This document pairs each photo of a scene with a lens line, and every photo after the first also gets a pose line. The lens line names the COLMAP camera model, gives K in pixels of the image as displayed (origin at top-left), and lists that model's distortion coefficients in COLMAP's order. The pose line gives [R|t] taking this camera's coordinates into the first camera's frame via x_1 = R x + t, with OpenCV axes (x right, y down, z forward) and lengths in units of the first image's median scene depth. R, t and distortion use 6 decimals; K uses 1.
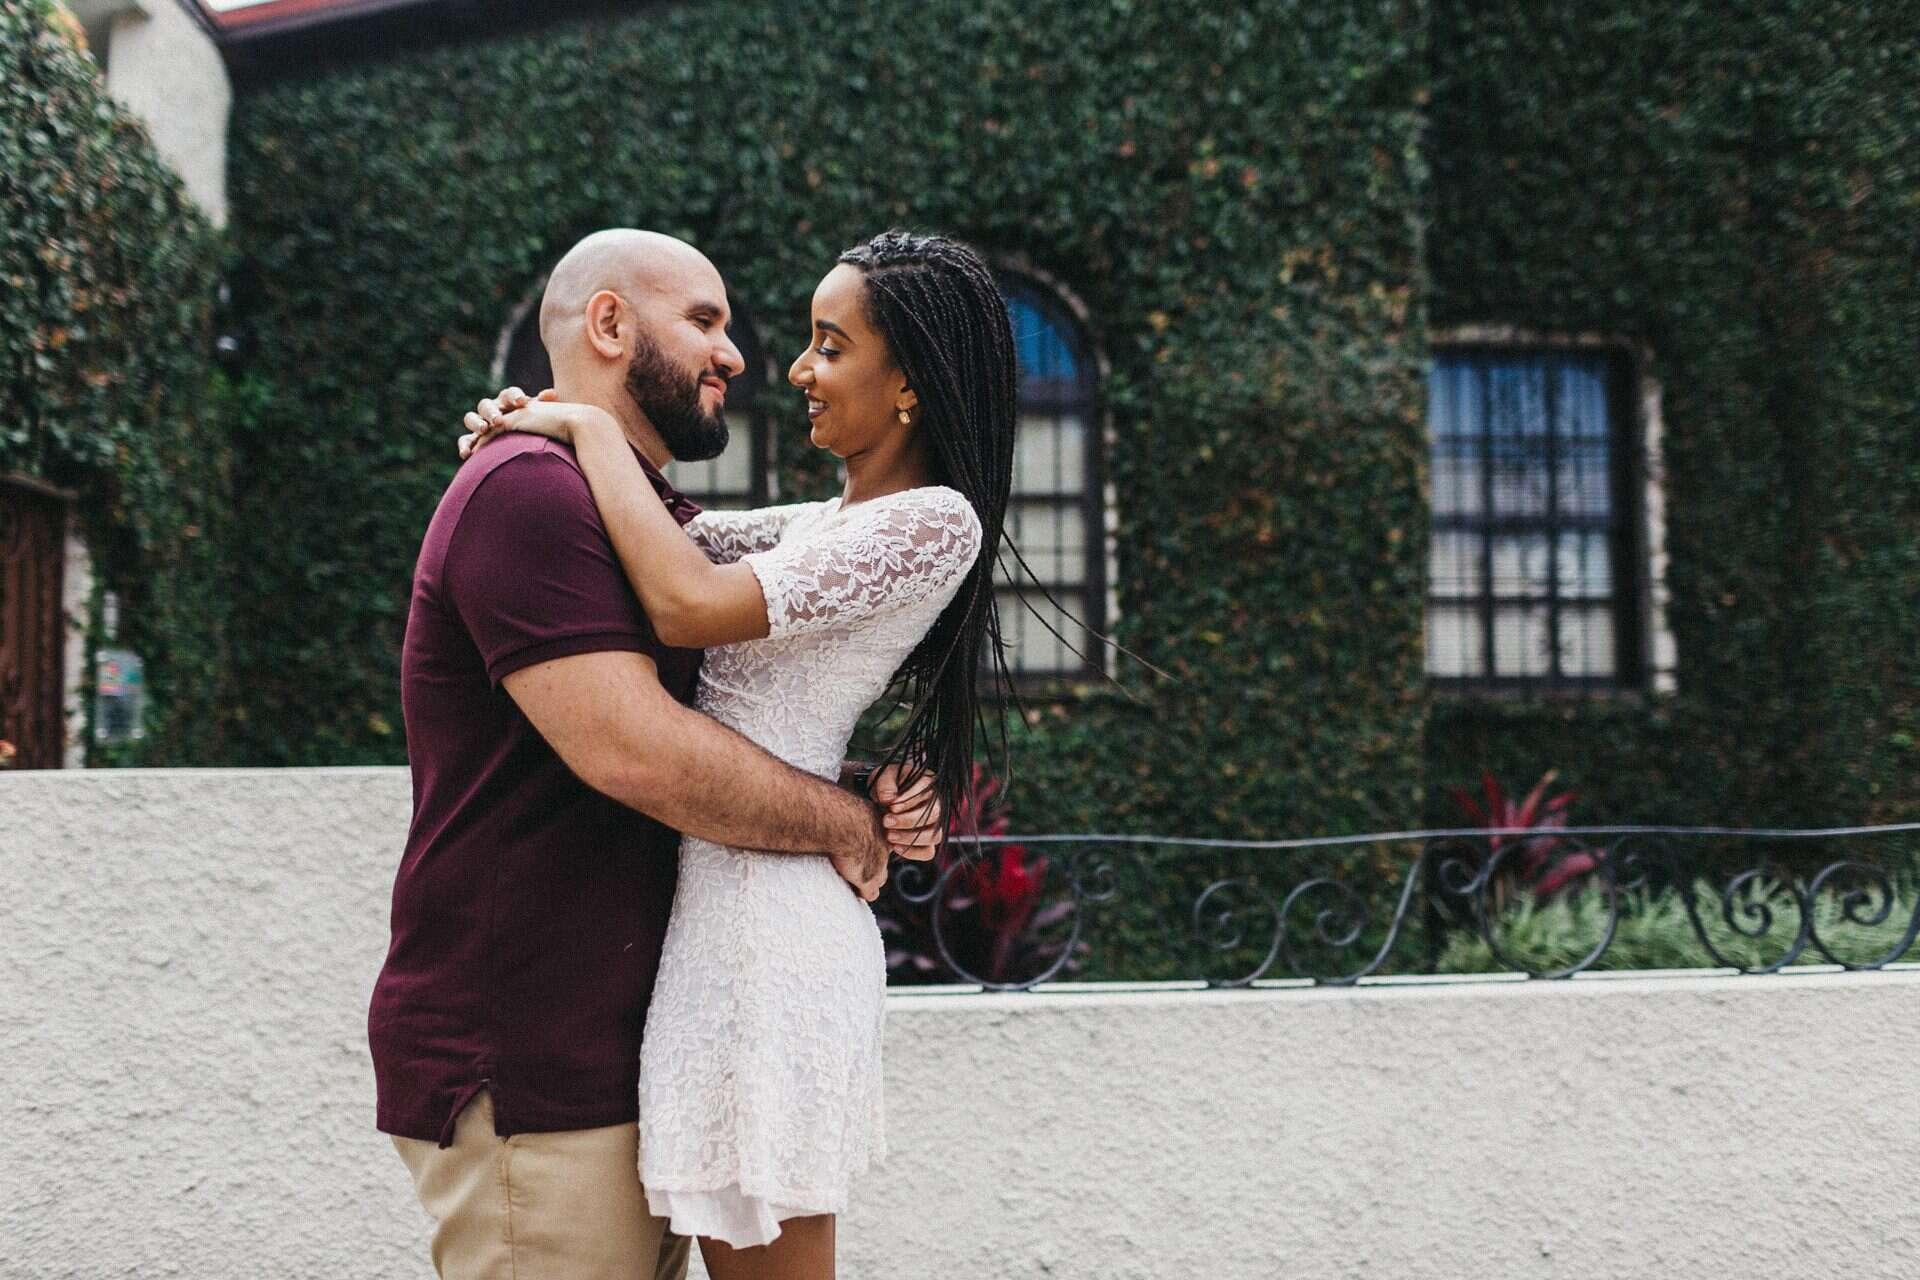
lens RADIAL K [[1935.5, 0, 960.0], [0, 1935.5, 640.0], [0, 0, 1]] dist [0.008669, -0.014601]
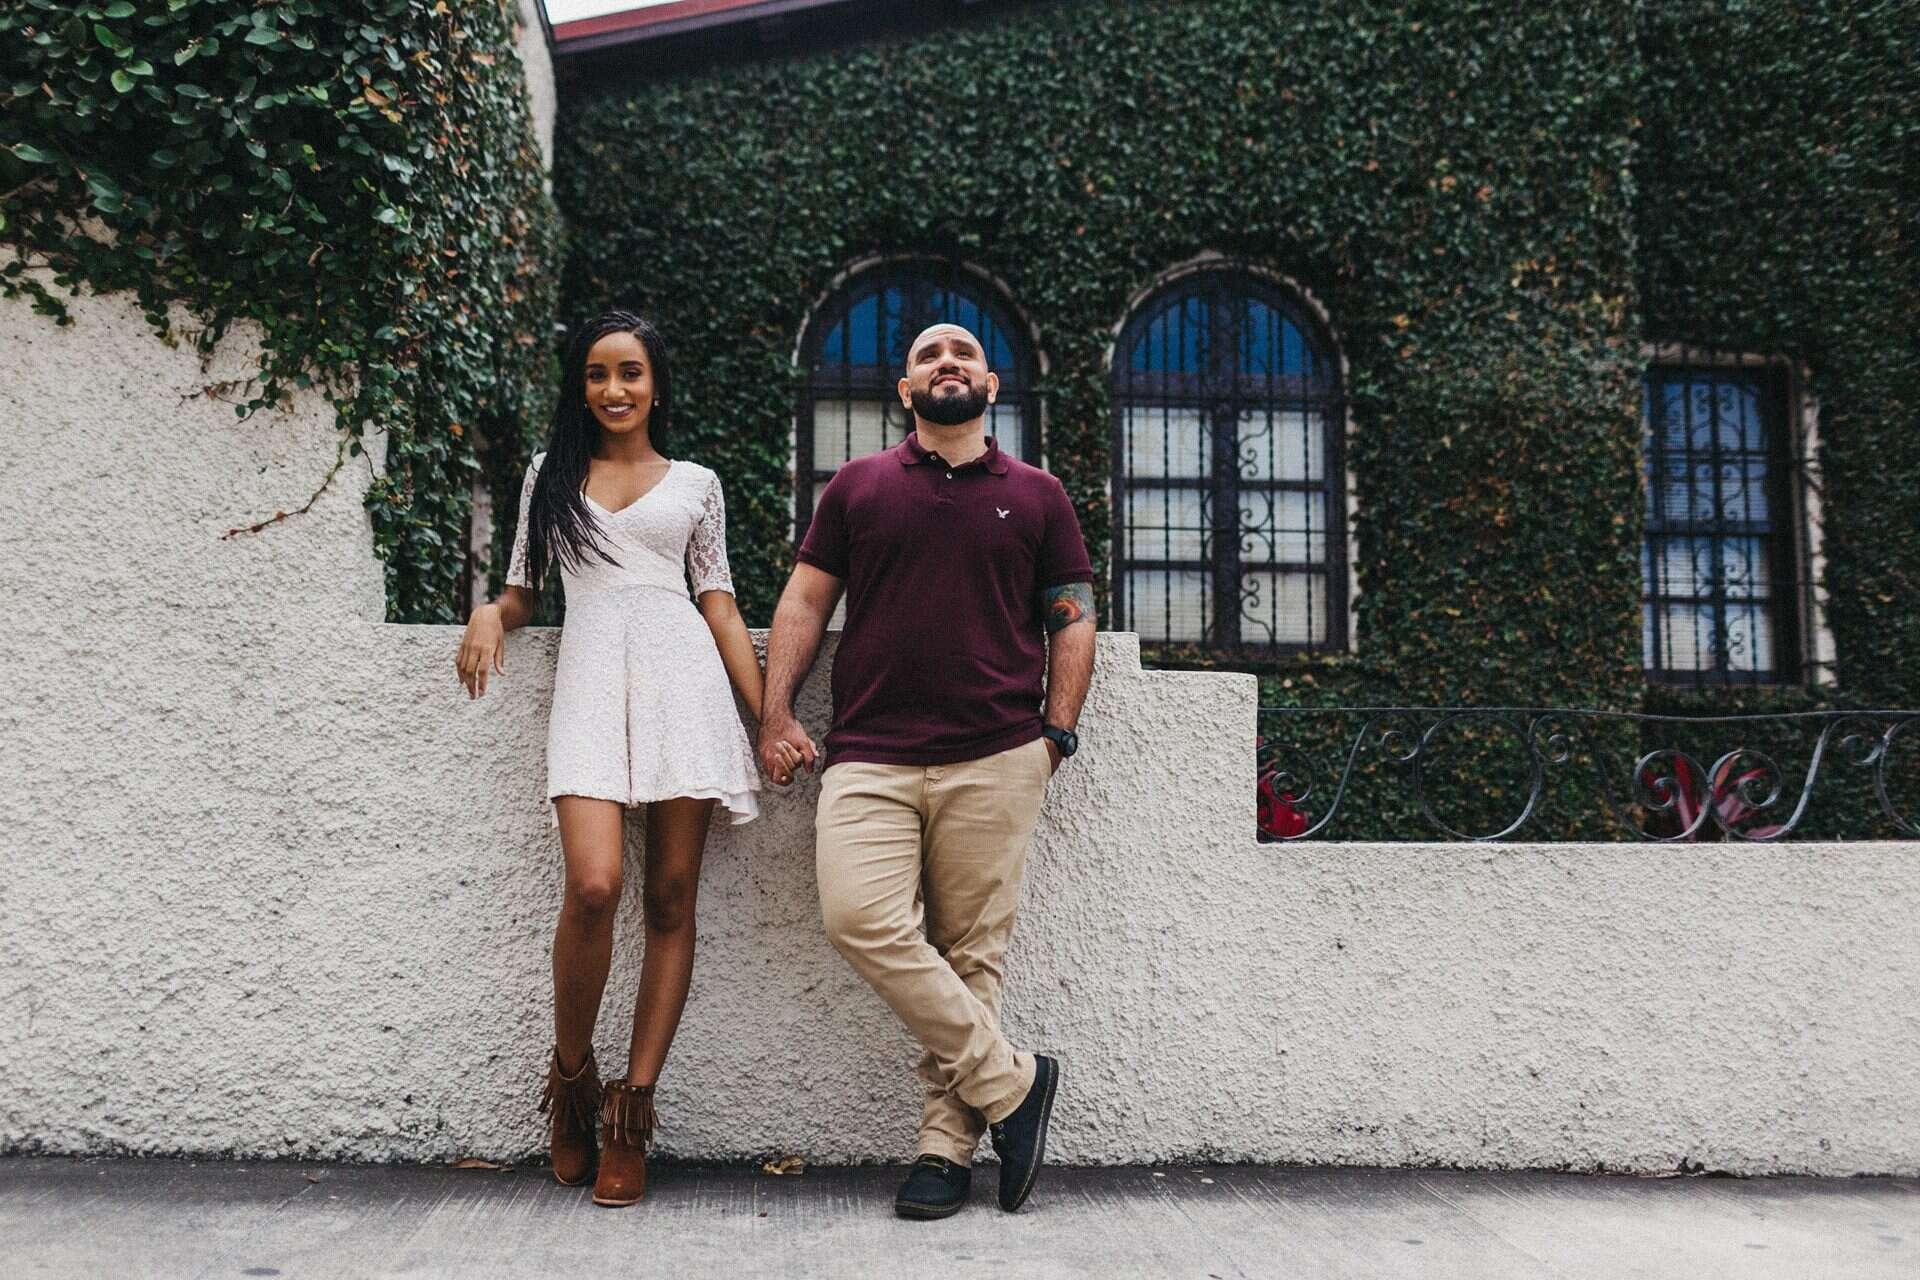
lens RADIAL K [[1925.8, 0, 960.0], [0, 1925.8, 640.0], [0, 0, 1]] dist [0.009826, -0.005147]
pose [[0.999840, 0.009877, 0.014906, -0.160408], [-0.009285, 0.999184, -0.039320, 0.059216], [-0.015282, 0.039176, 0.999115, -0.072722]]
